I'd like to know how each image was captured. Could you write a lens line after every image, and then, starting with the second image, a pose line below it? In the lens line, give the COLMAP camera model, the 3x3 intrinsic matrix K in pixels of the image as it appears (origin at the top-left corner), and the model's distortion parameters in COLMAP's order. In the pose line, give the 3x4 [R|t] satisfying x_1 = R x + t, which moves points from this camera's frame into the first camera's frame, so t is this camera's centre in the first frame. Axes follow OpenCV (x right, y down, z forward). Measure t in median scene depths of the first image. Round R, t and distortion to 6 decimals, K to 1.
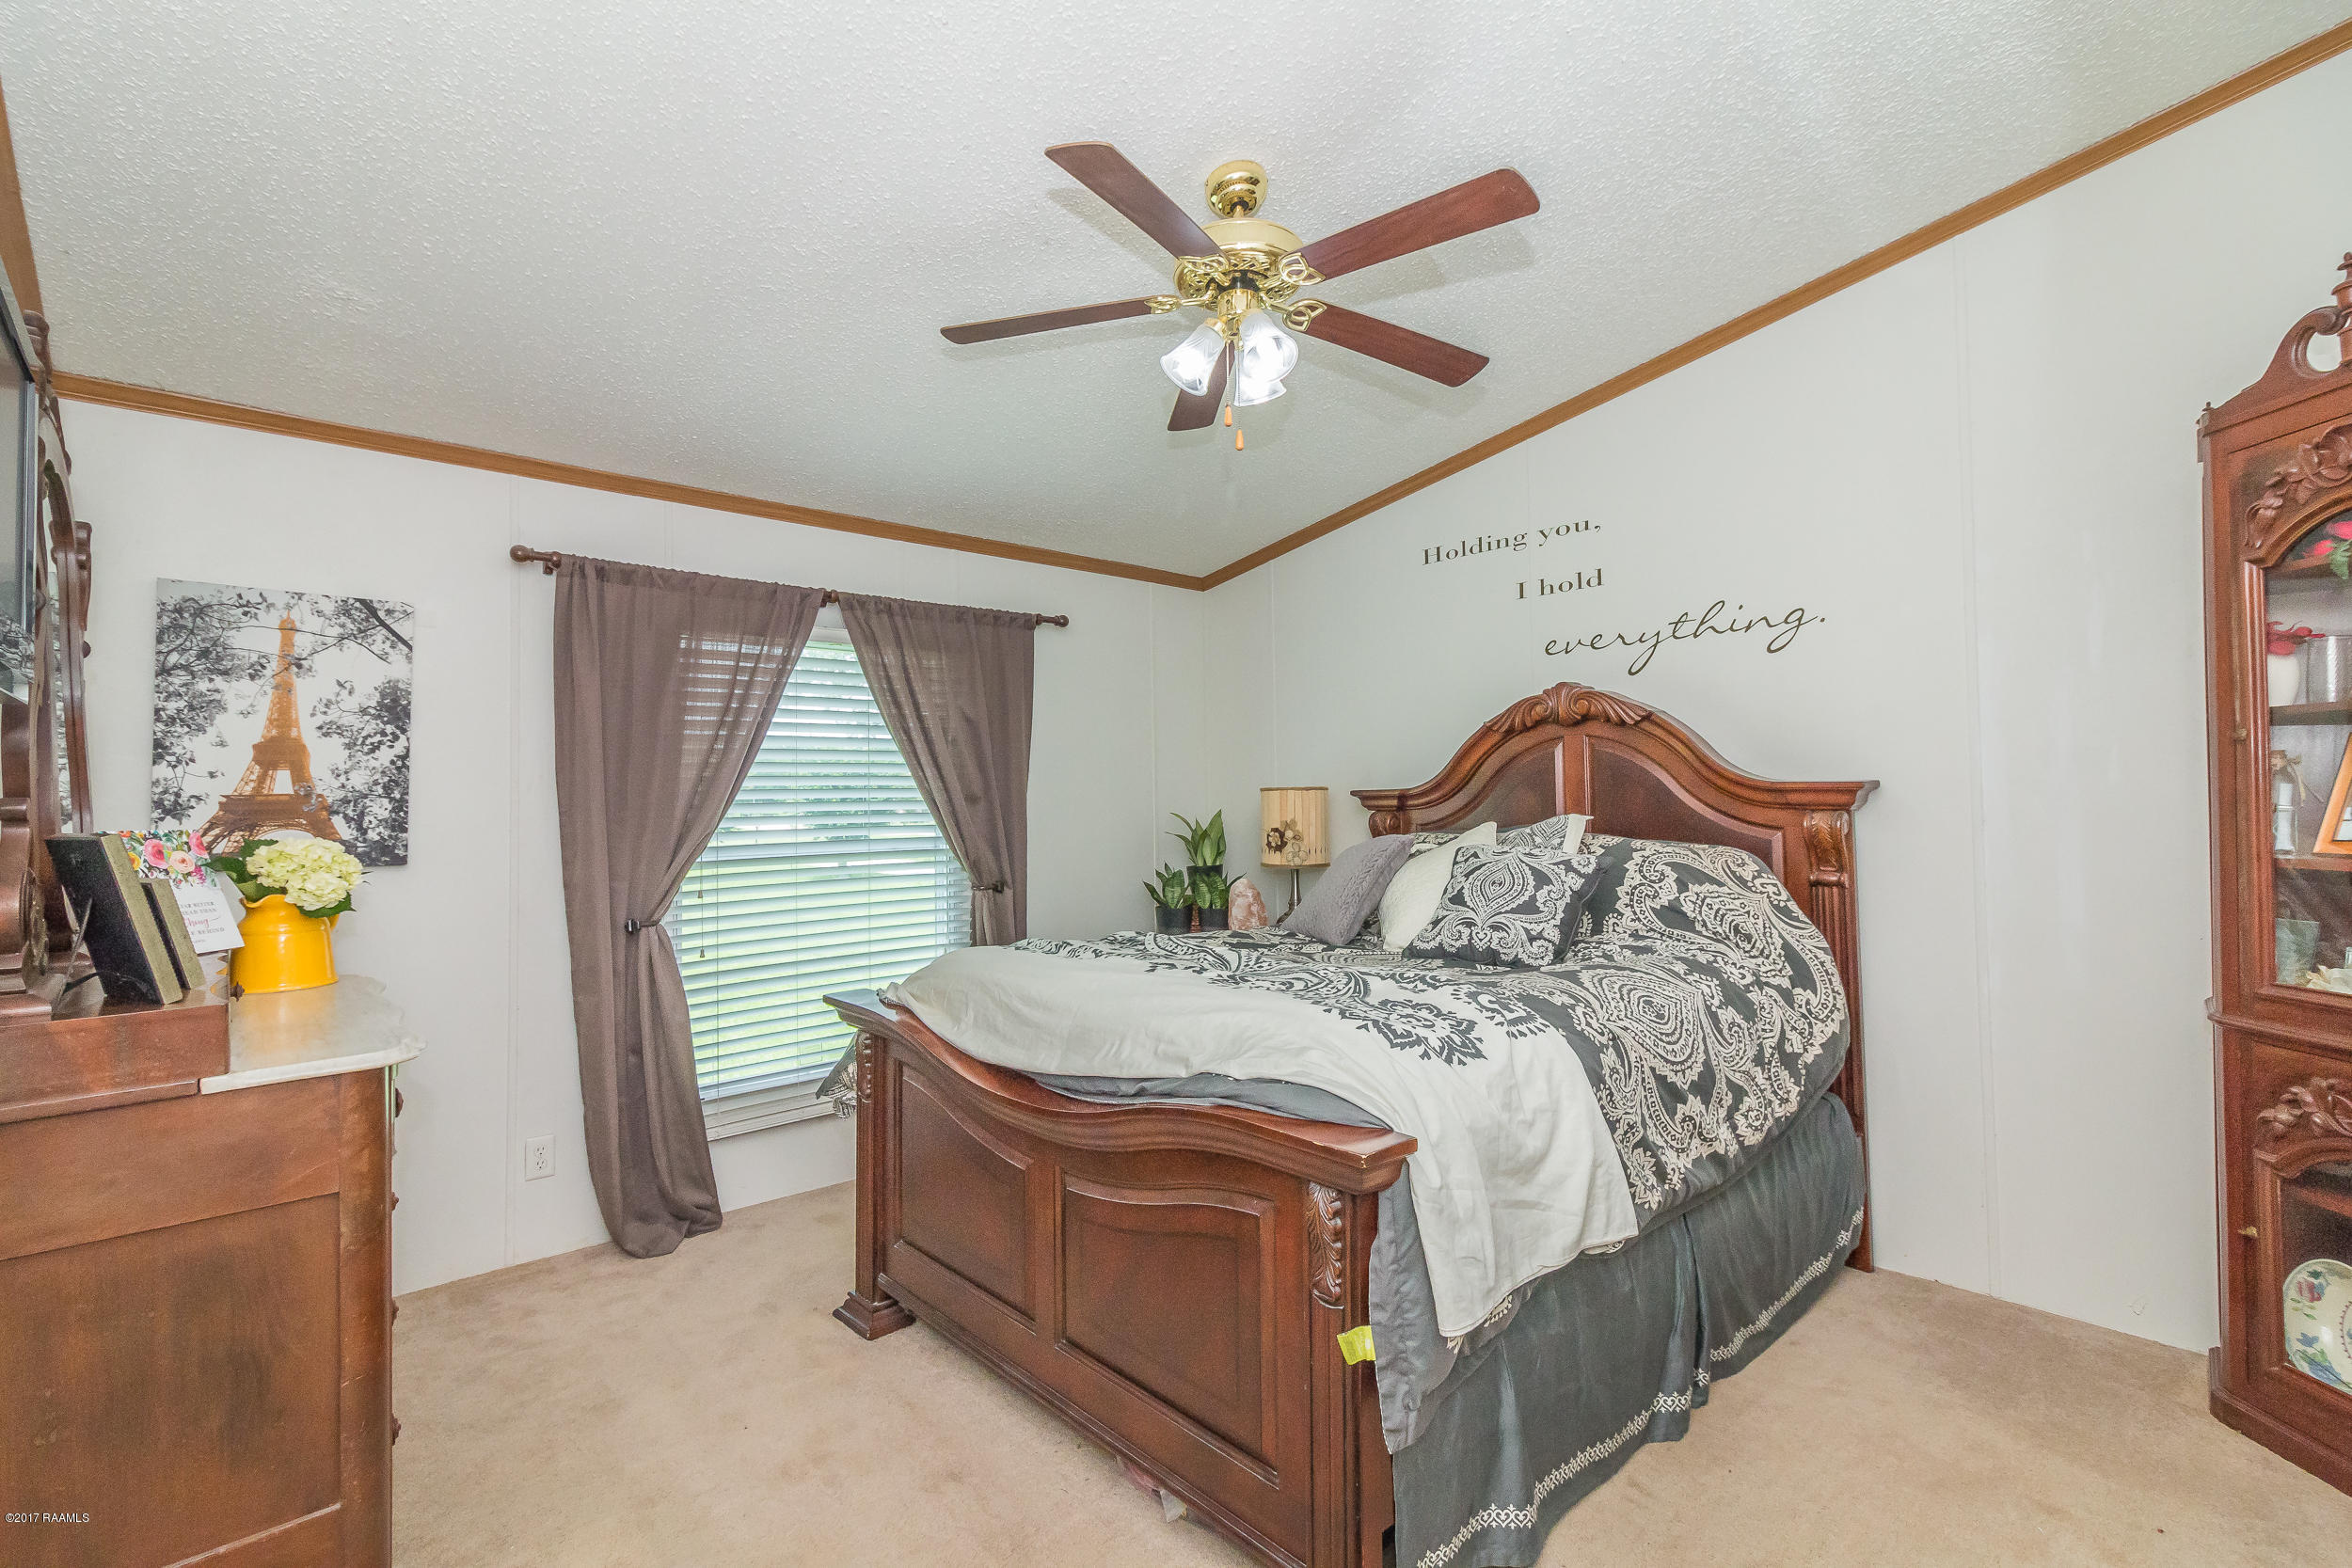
lens RADIAL K [[1080.2, 0, 1158.7], [0, 1080.2, 778.6], [0, 0, 1]] dist [0.000684, 0.000581]
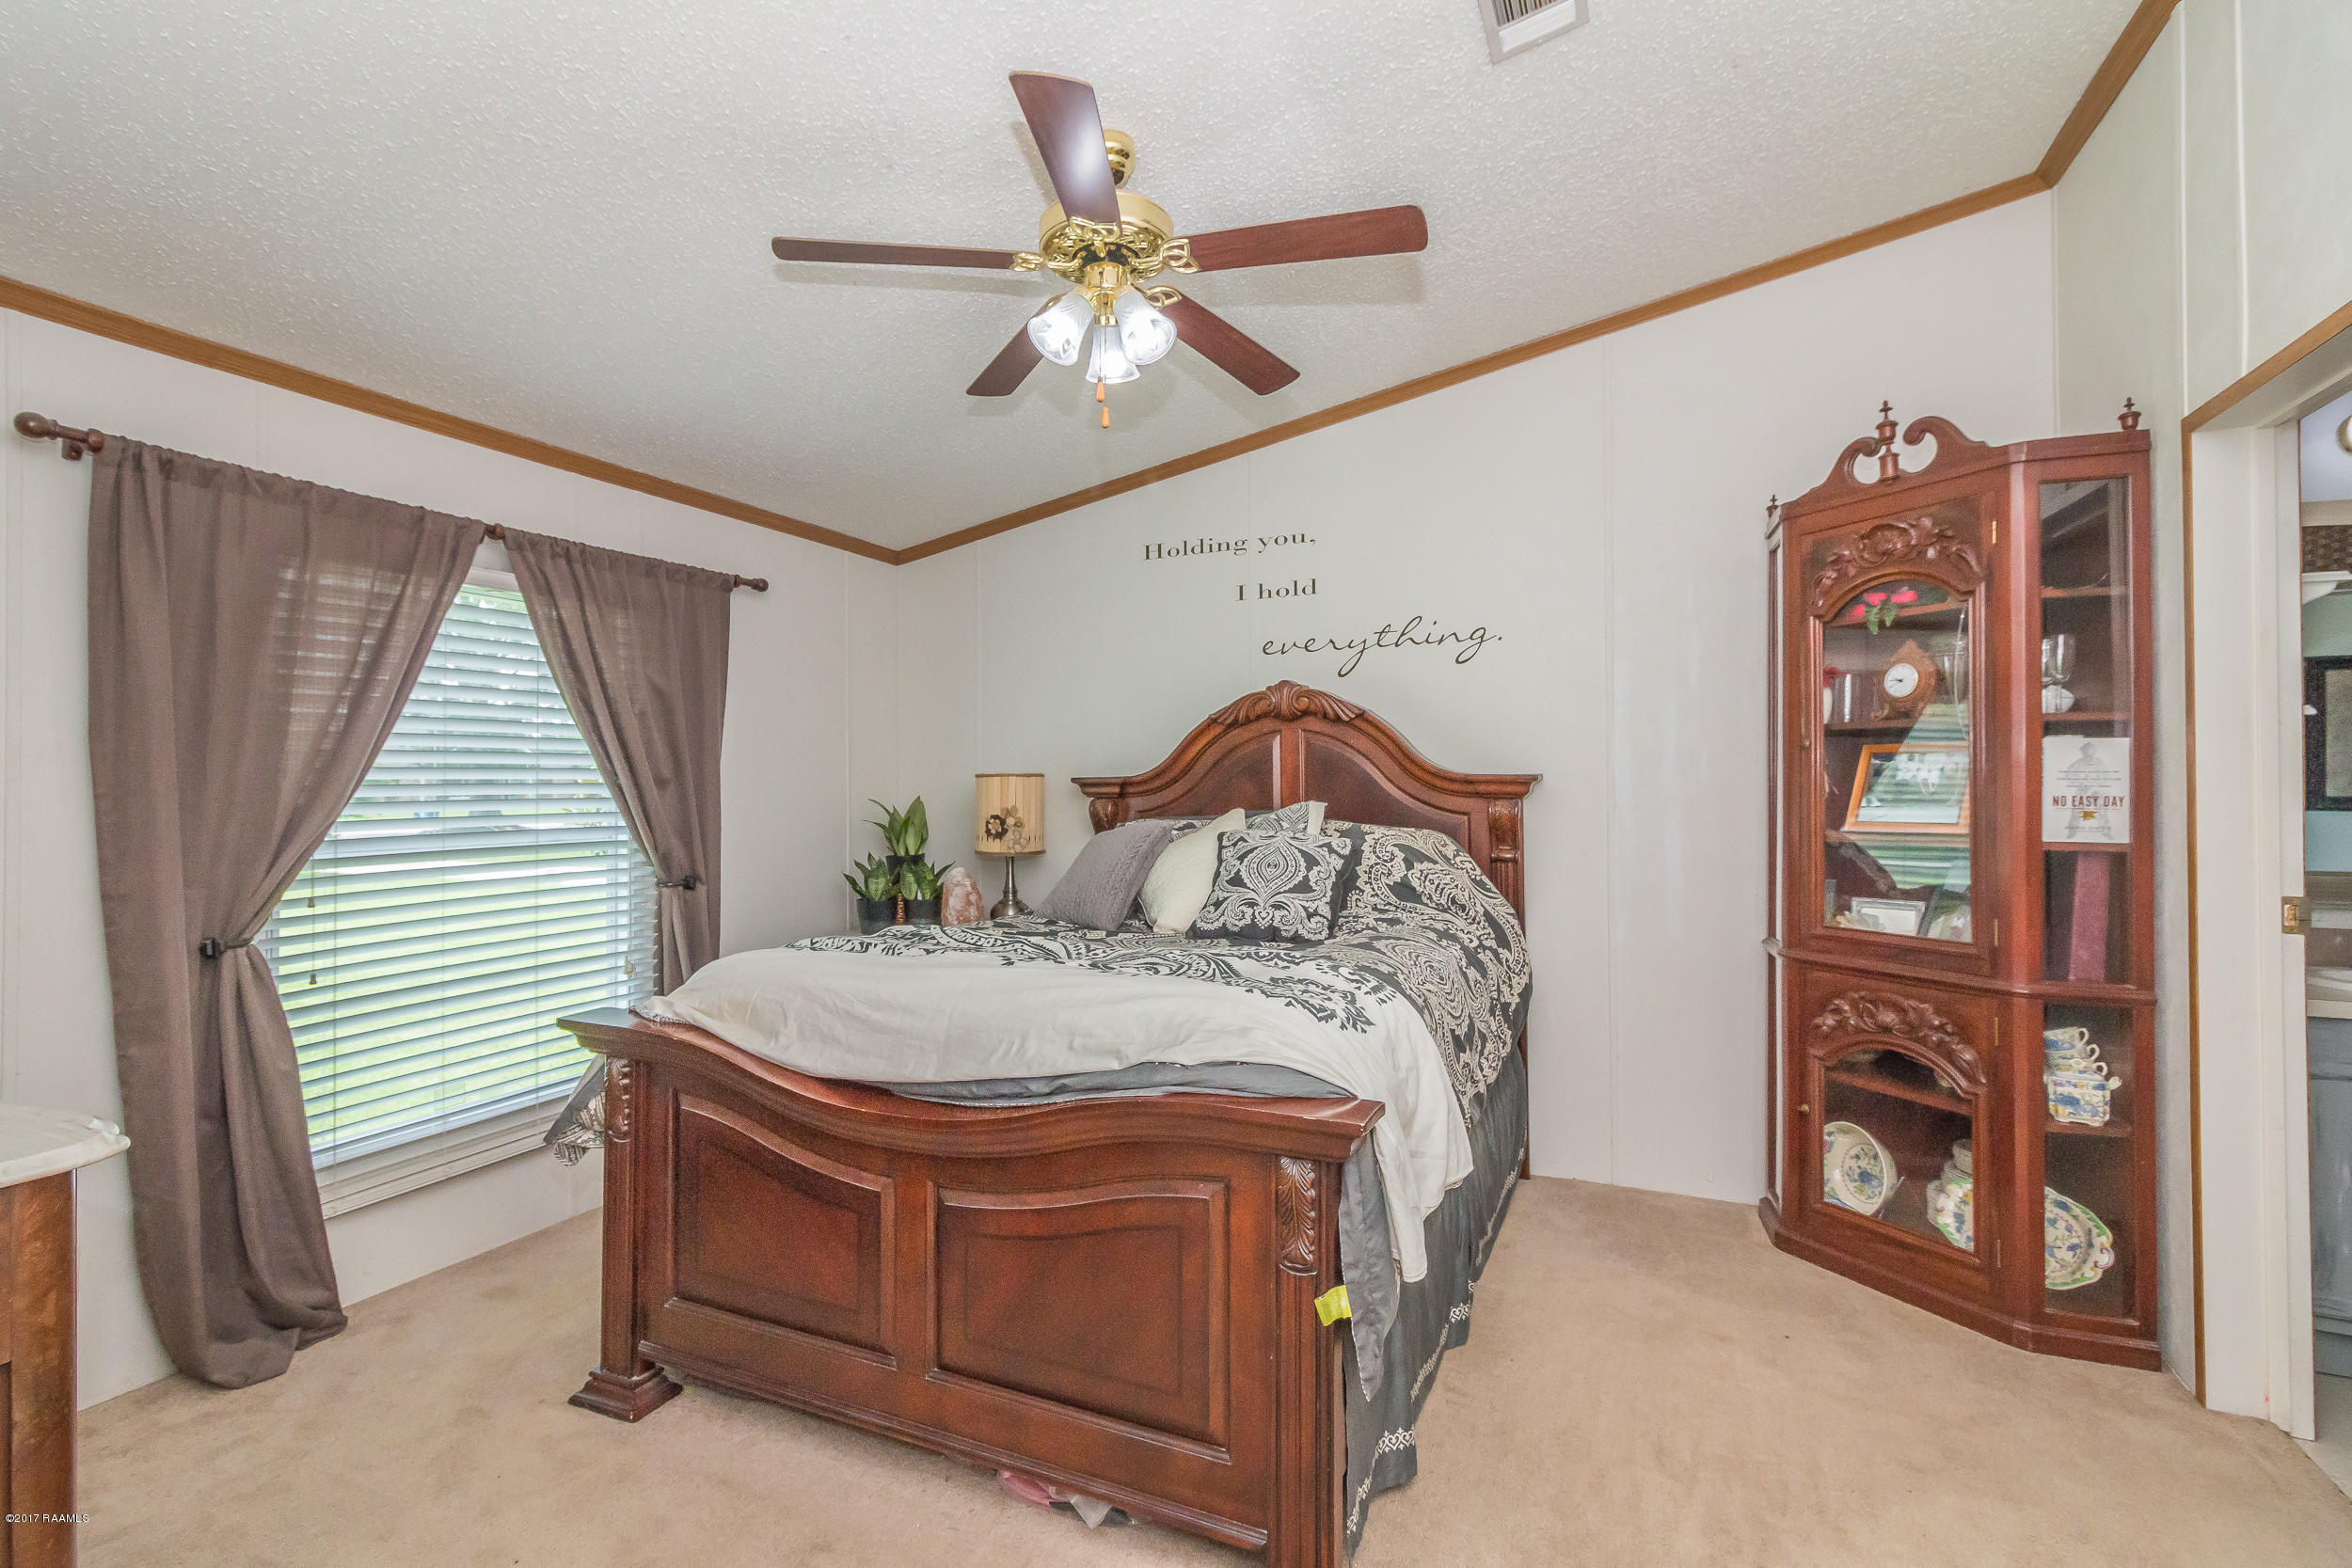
lens RADIAL K [[1080.2, 0, 1171.5], [0, 1080.2, 779.2], [0, 0, 1]] dist [0.000684, 0.000581]
pose [[0.915201, 0.011122, 0.402844, -0.214153], [-0.015700, 0.999844, 0.008065, 0.004481], [-0.402692, -0.013706, 0.915233, 0.061900]]
